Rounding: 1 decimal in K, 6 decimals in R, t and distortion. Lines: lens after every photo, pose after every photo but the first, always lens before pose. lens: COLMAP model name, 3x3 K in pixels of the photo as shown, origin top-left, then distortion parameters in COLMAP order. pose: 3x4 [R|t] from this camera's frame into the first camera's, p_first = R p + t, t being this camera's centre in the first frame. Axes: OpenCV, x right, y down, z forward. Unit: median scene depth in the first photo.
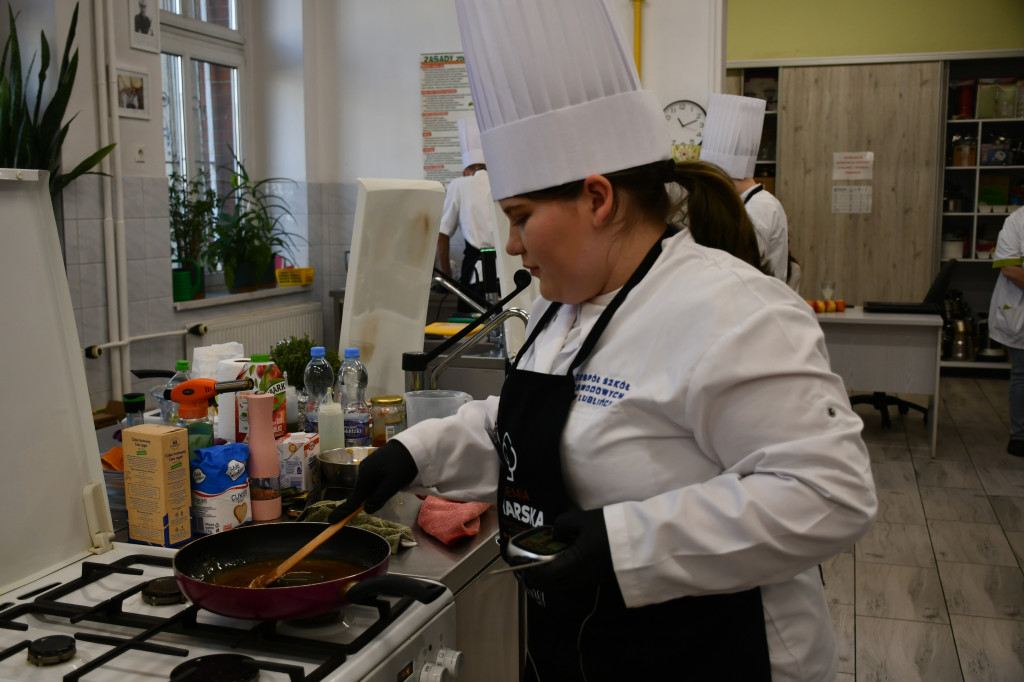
lens RADIAL K [[1094.0, 0, 498.5], [0, 1094.0, 337.9], [0, 0, 1]] dist [-0.008260, 0.043412]
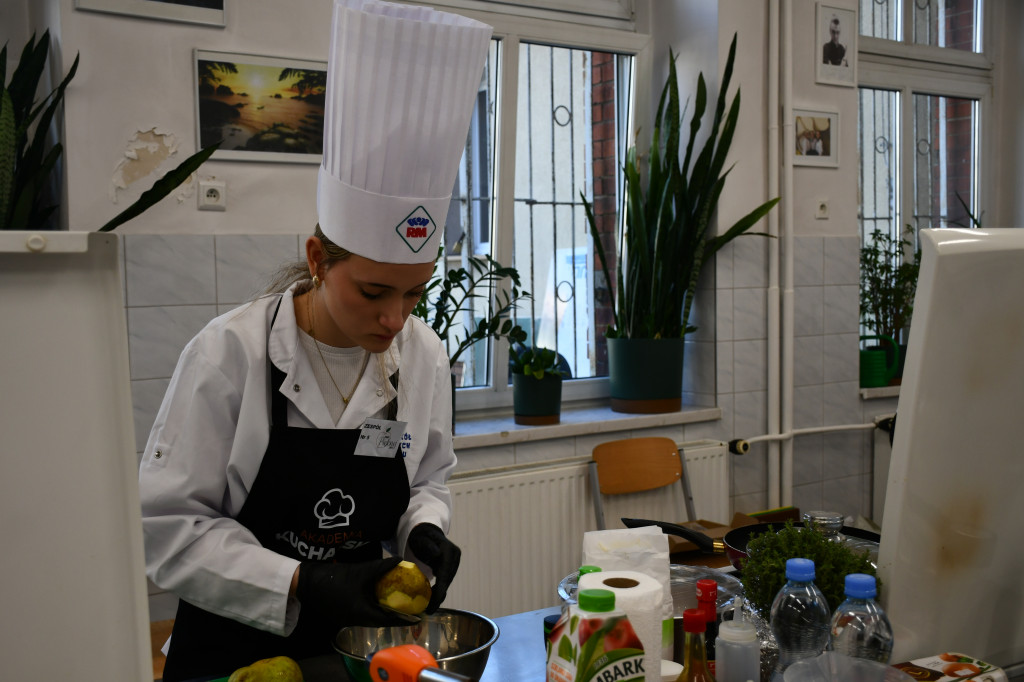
lens RADIAL K [[1094.0, 0, 498.5], [0, 1094.0, 337.9], [0, 0, 1]] dist [-0.008260, 0.043412]
pose [[0.763576, 0.034785, -0.644780, 0.023161], [-0.069169, 0.997209, -0.028116, -0.030525], [0.642003, 0.066067, 0.763851, 0.214990]]
